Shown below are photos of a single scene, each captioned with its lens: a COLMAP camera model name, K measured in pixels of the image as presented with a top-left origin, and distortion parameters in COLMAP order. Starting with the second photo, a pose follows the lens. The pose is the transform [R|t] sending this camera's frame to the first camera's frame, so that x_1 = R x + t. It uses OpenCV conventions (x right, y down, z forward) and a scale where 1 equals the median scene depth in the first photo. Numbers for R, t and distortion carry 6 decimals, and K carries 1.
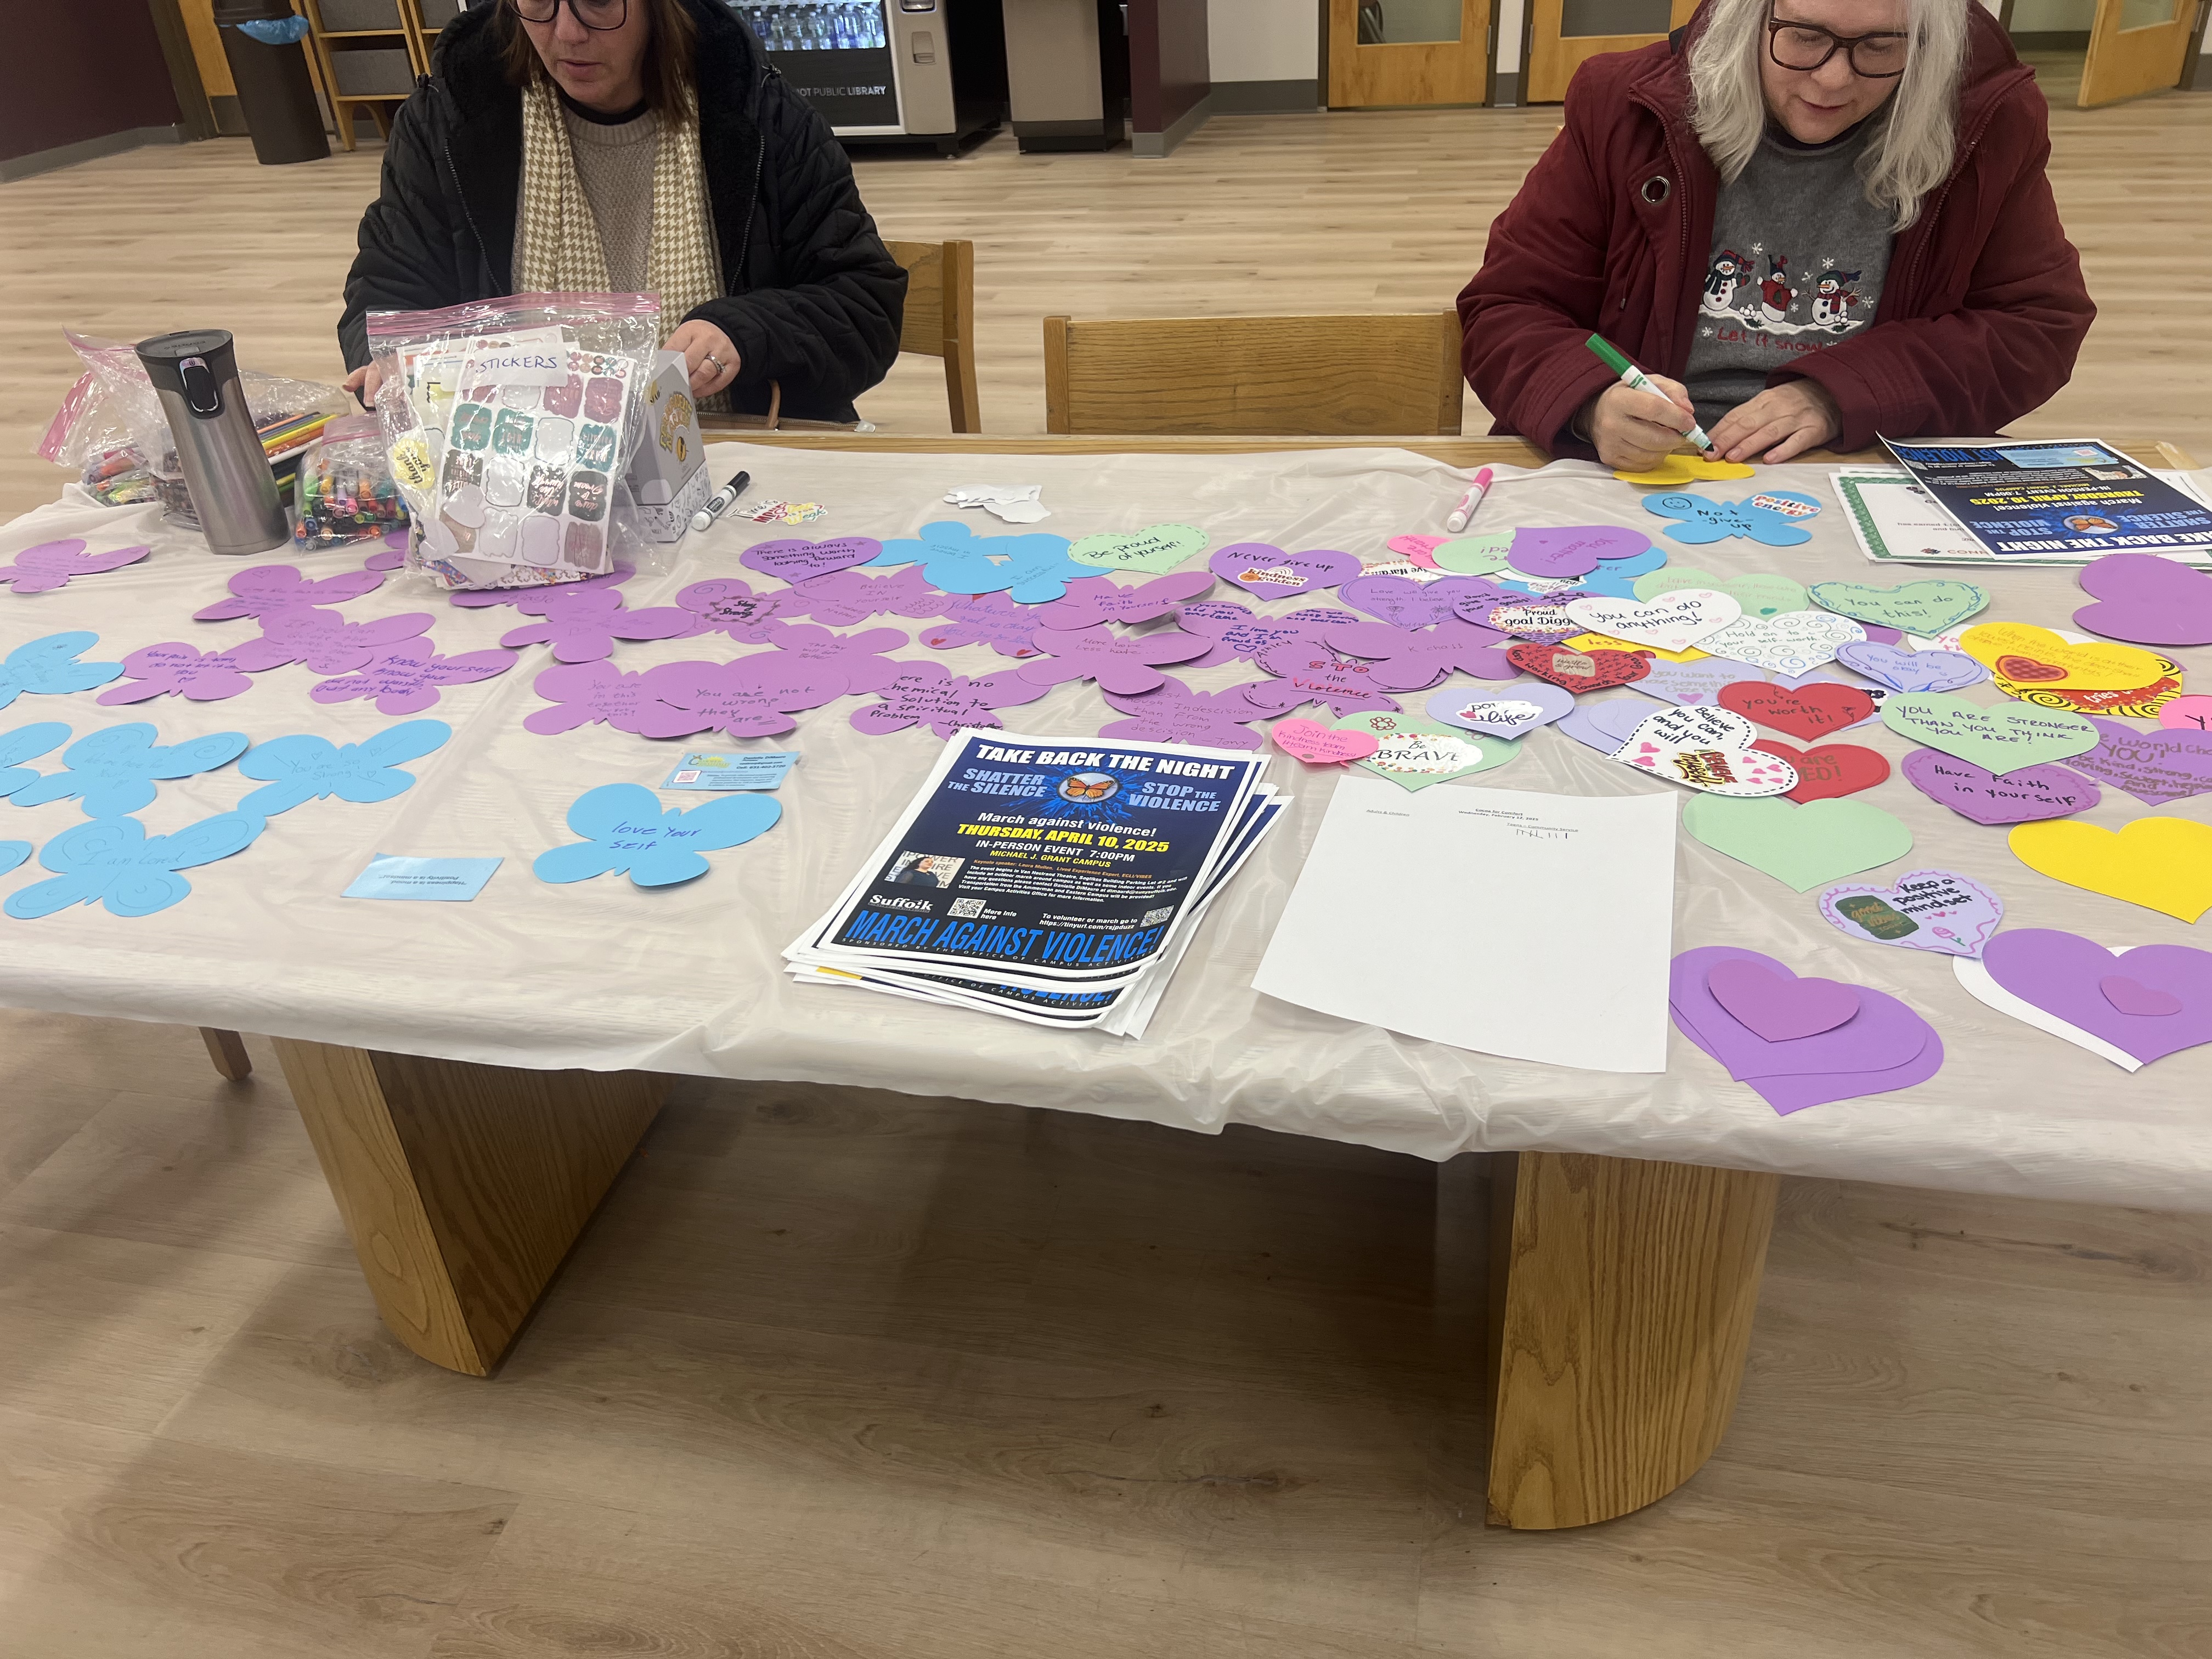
lens RADIAL K [[1663.3, 0, 1117.6], [0, 1663.3, 882.2], [0, 0, 1]] dist [0.042637, -0.044463]
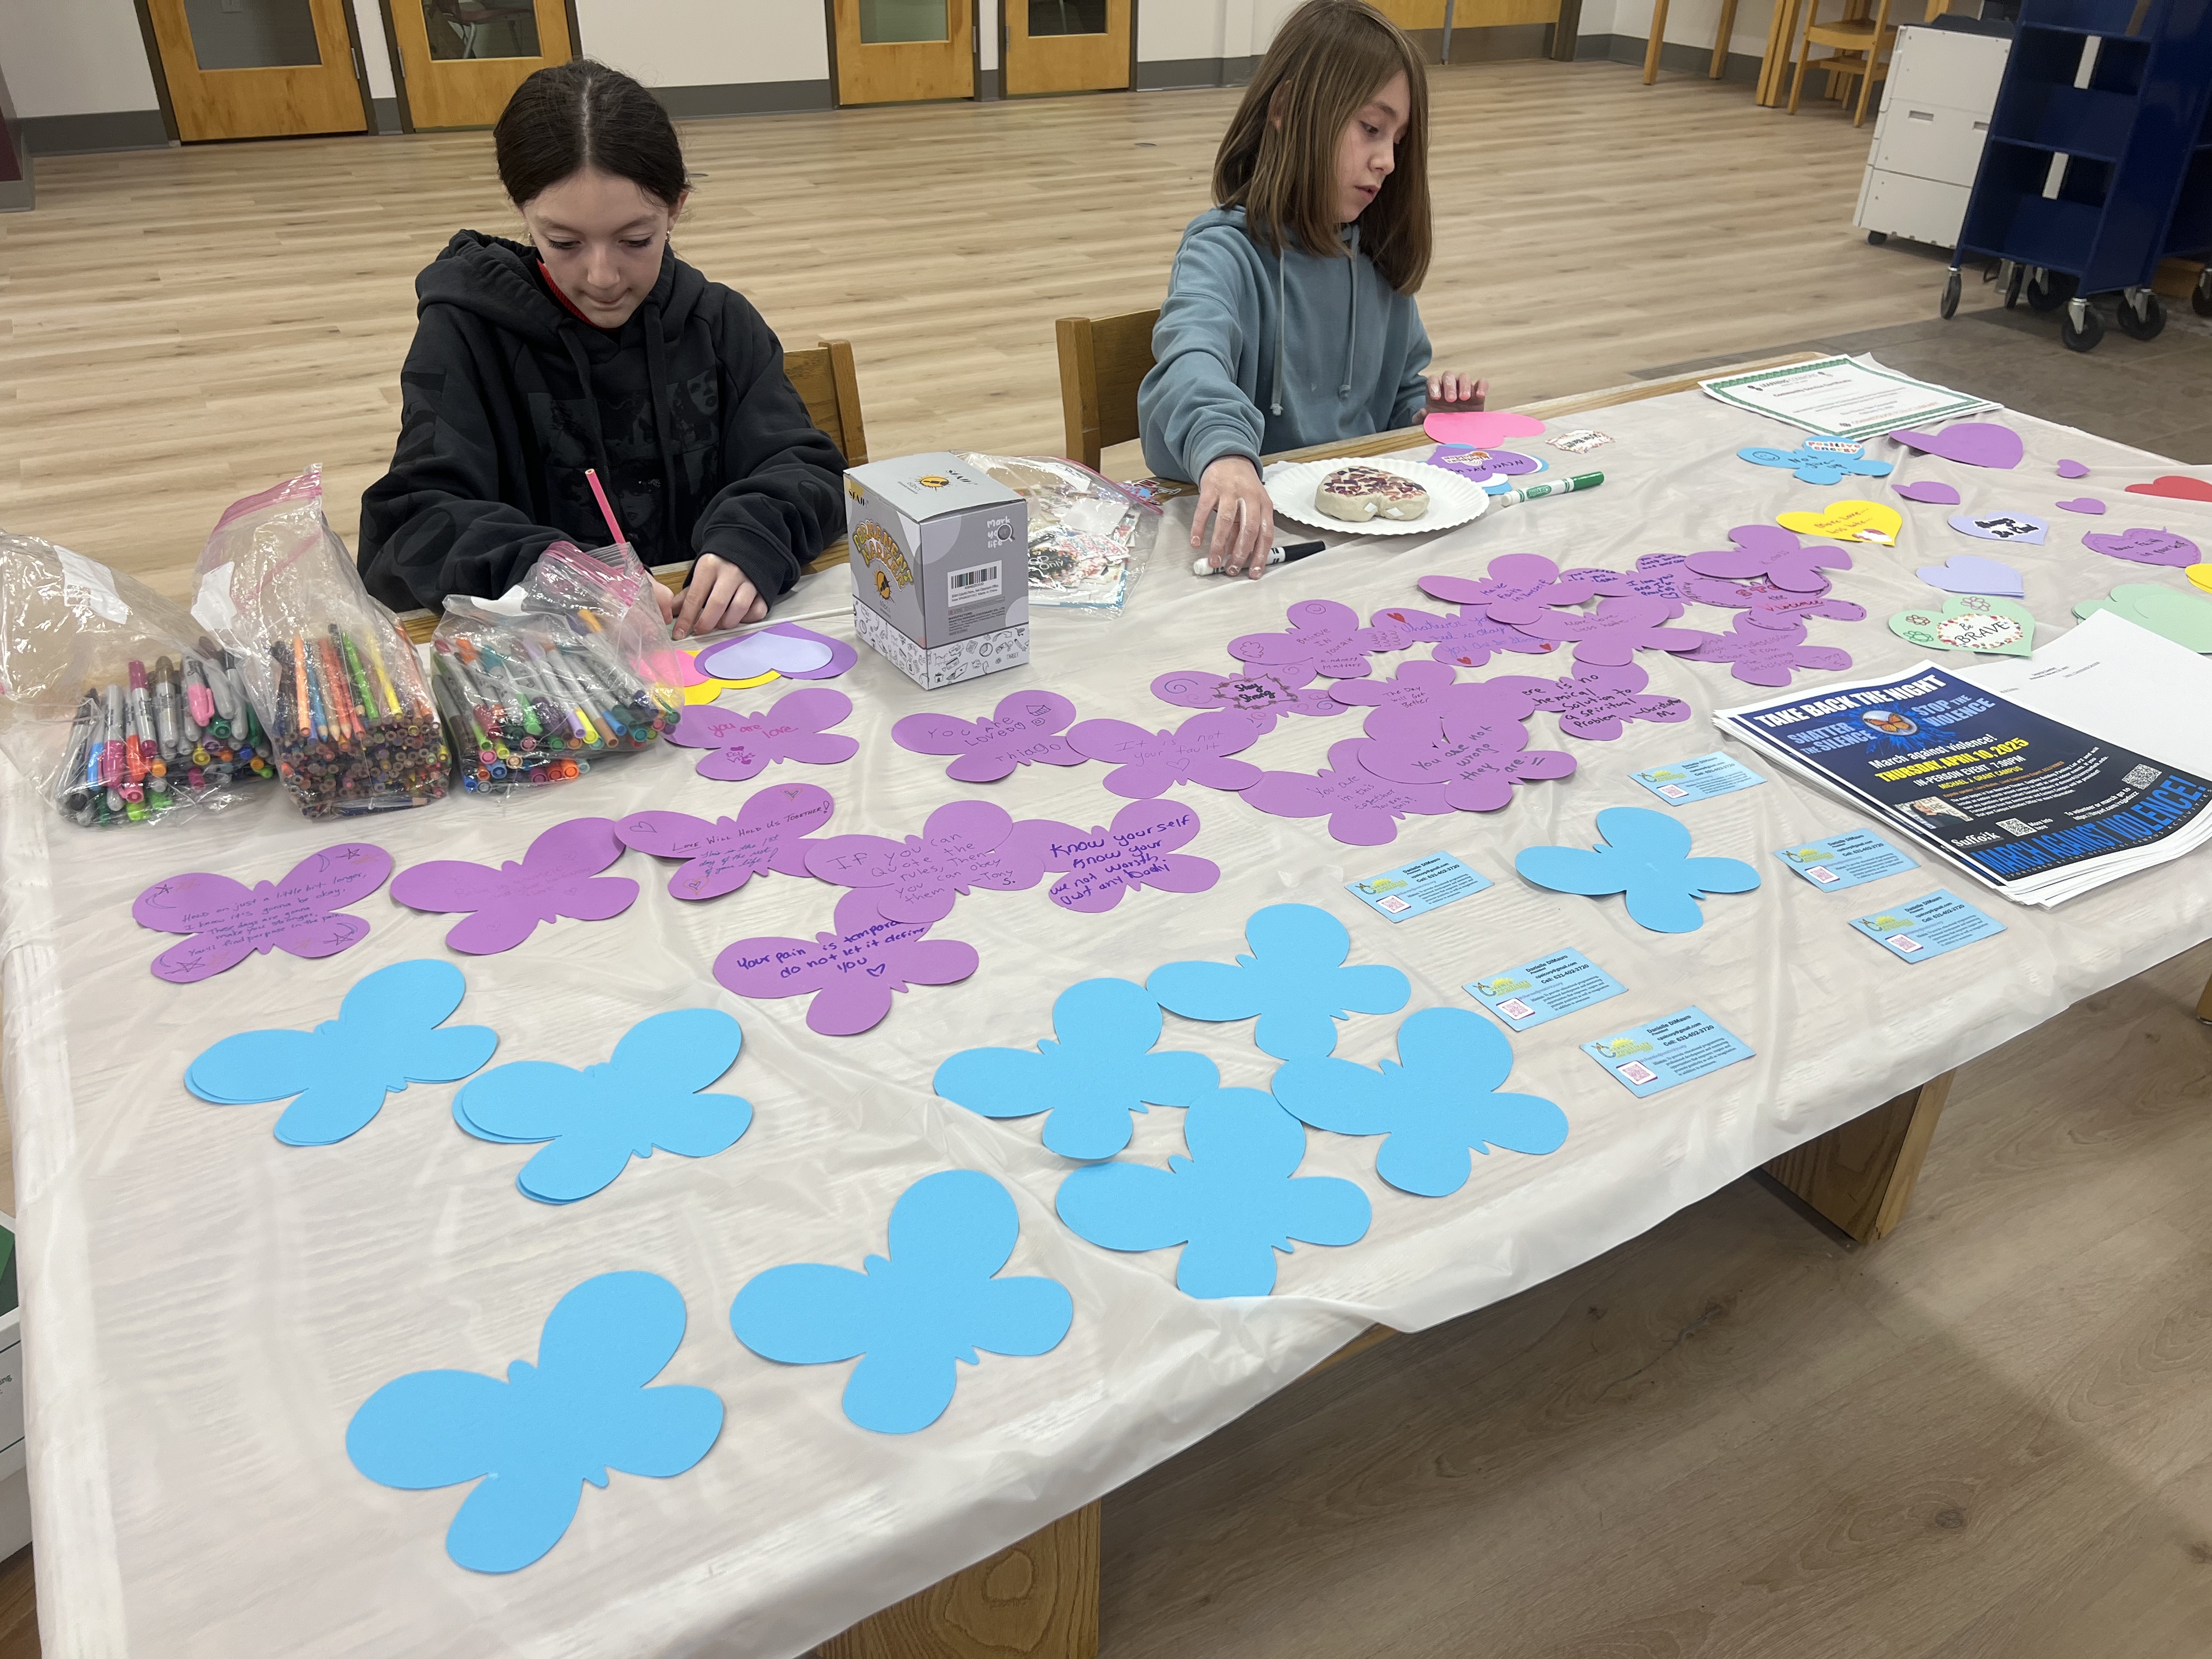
lens RADIAL K [[1663.3, 0, 1128.8], [0, 1663.3, 884.8], [0, 0, 1]] dist [0.042637, -0.044463]
pose [[0.719109, -0.313482, 0.620170, -0.243169], [0.318052, 0.941976, 0.107356, -0.050603], [-0.617839, 0.120045, 0.777087, 0.091717]]
